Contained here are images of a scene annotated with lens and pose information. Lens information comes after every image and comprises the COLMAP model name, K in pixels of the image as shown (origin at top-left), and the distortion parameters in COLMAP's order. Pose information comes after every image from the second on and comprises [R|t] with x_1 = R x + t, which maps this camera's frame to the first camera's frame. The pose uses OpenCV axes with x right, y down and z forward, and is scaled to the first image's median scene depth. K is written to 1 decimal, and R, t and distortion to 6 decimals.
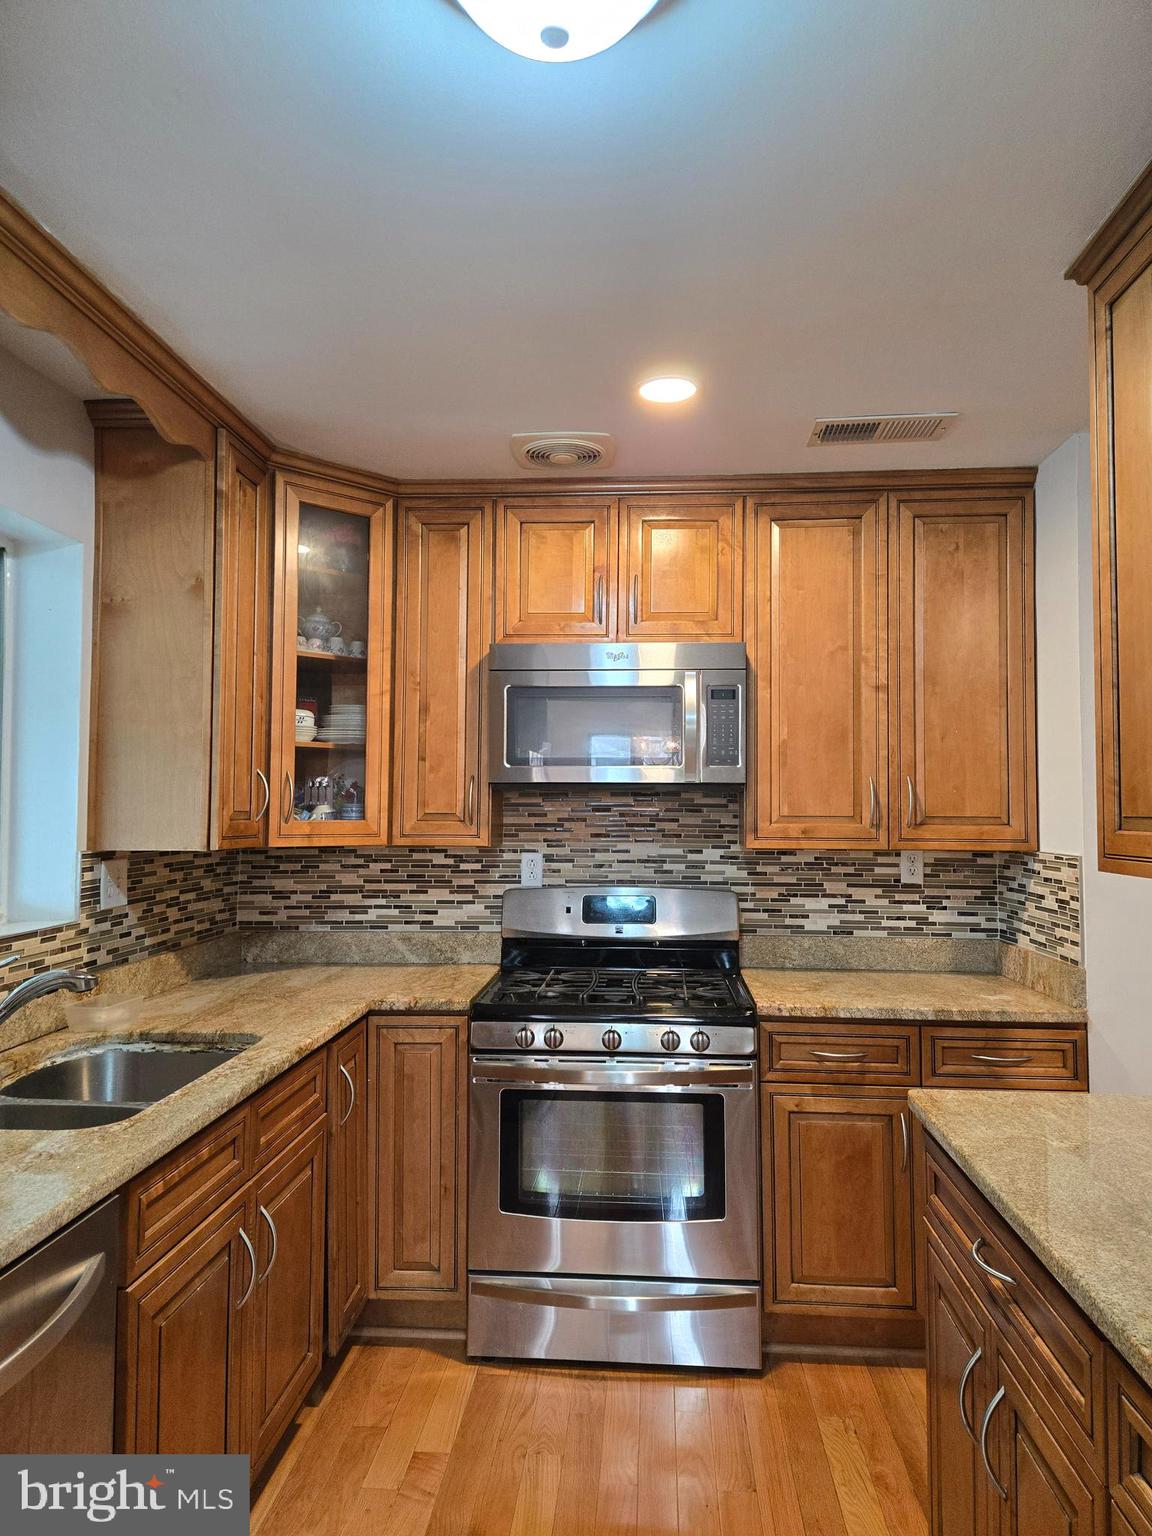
lens RADIAL K [[1020.4, 0, 576.0], [0, 1020.4, 768.0], [0, 0, 1]] dist [0.097485, -0.098477]
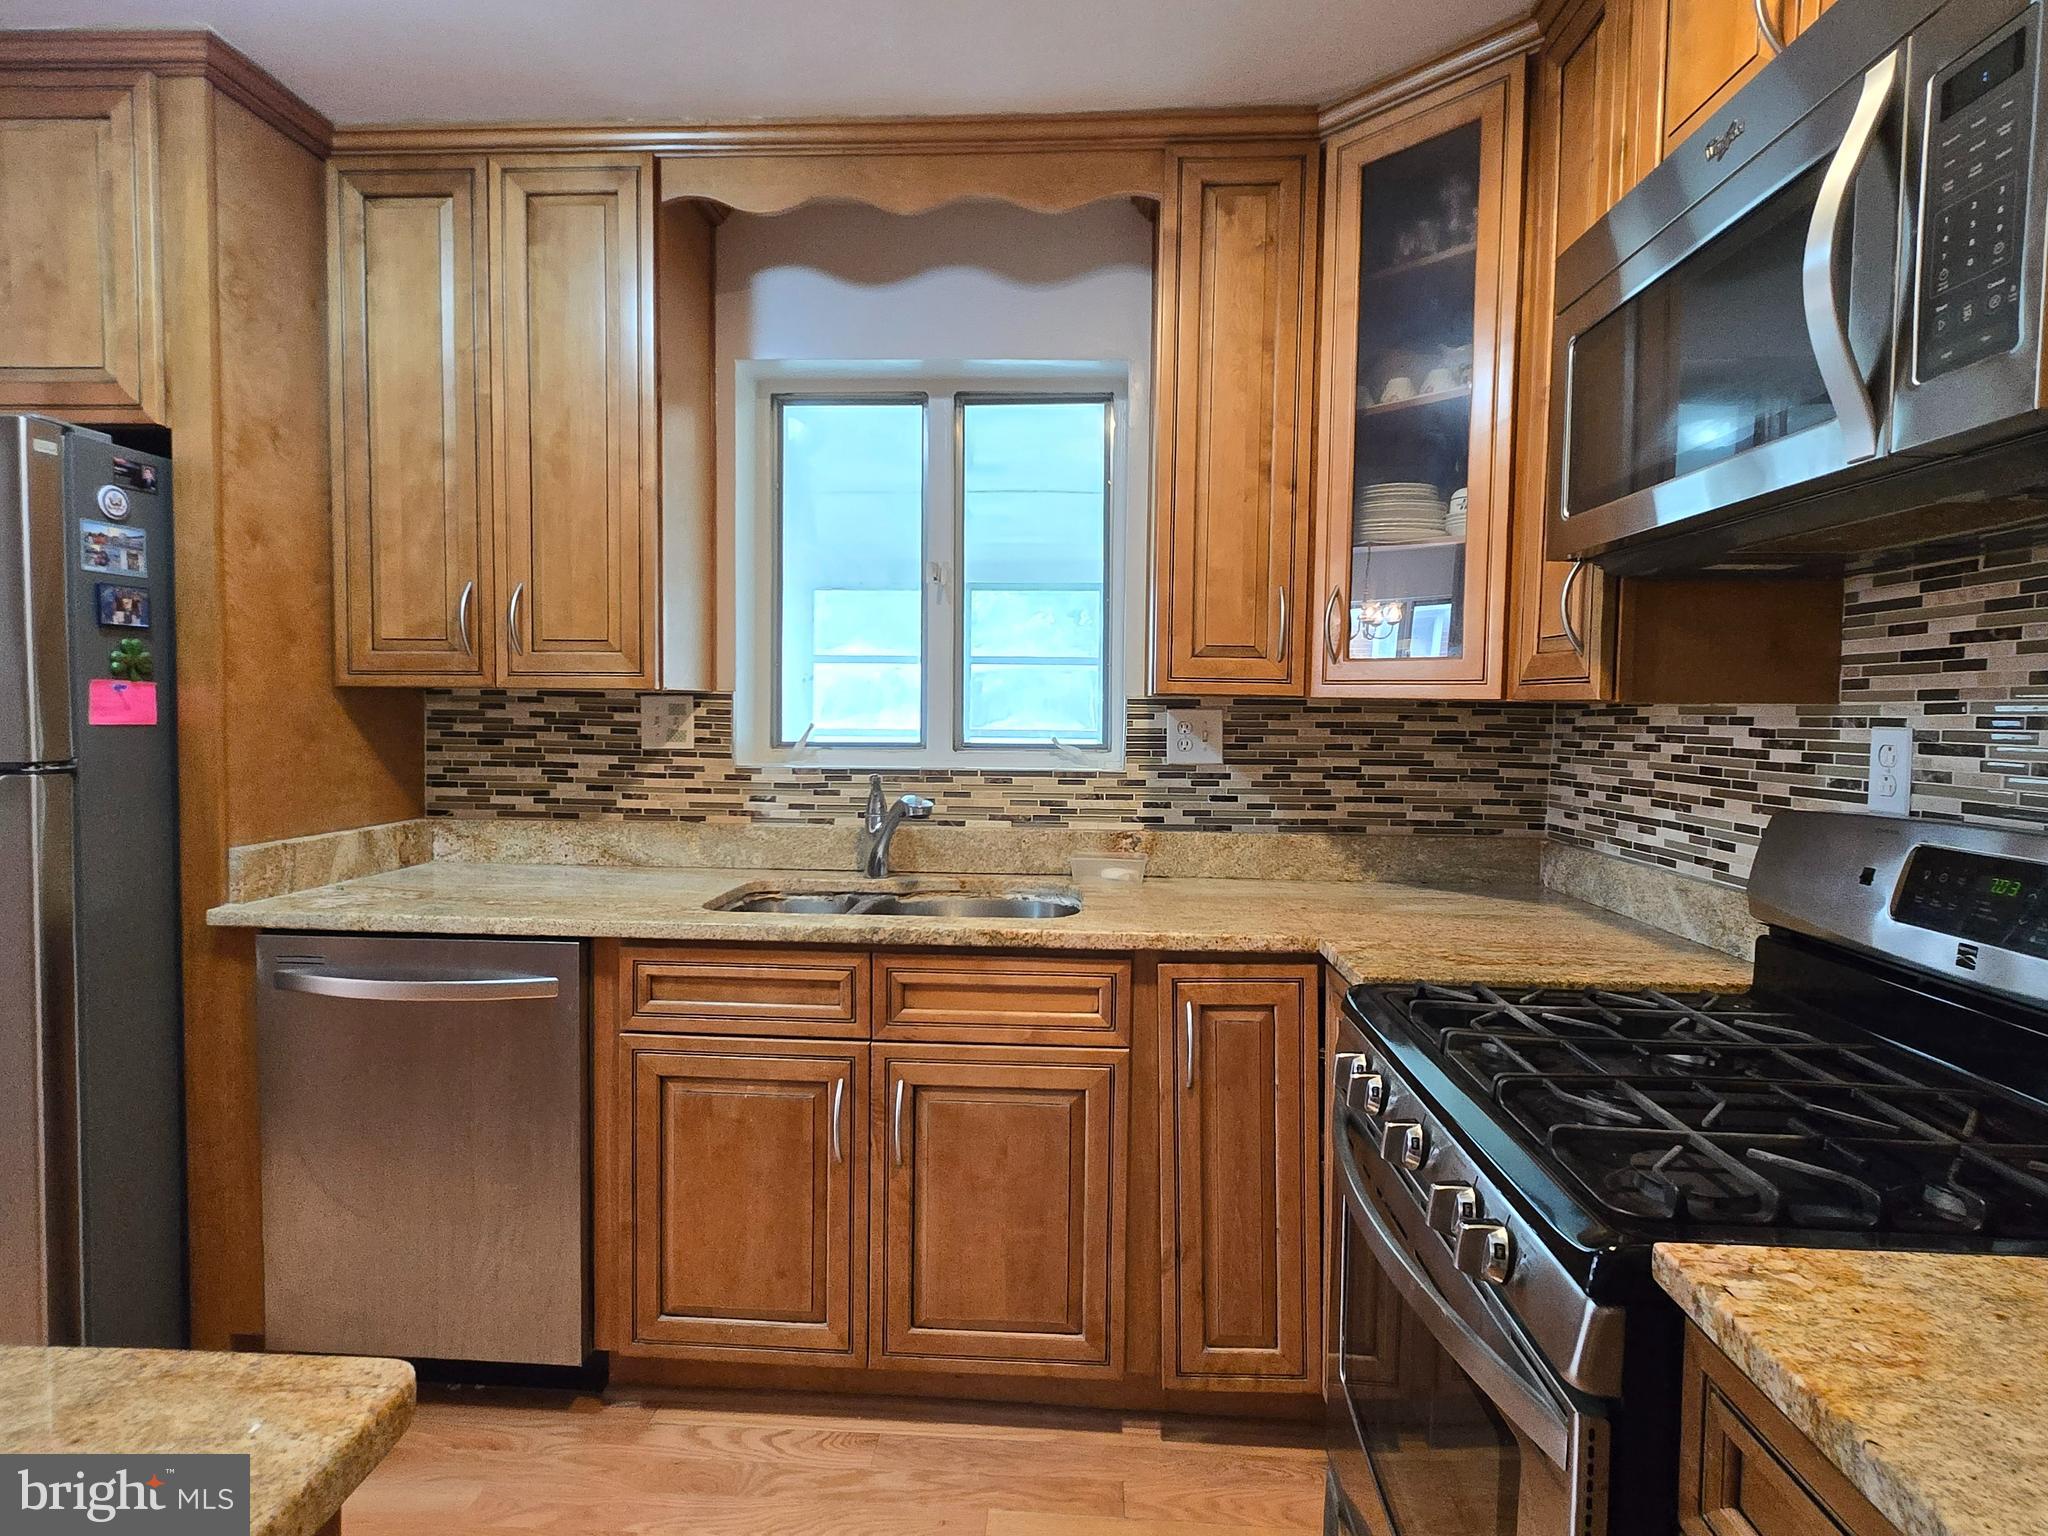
lens RADIAL K [[1066.9, 0, 1031.4], [0, 1066.9, 756.1], [0, 0, 1]] dist [0.003790, -0.000425]
pose [[0.026402, 0.041916, -0.998772, 0.363643], [0.027827, 0.998703, 0.042648, 0.068795], [0.999264, -0.028919, 0.025201, 0.674476]]
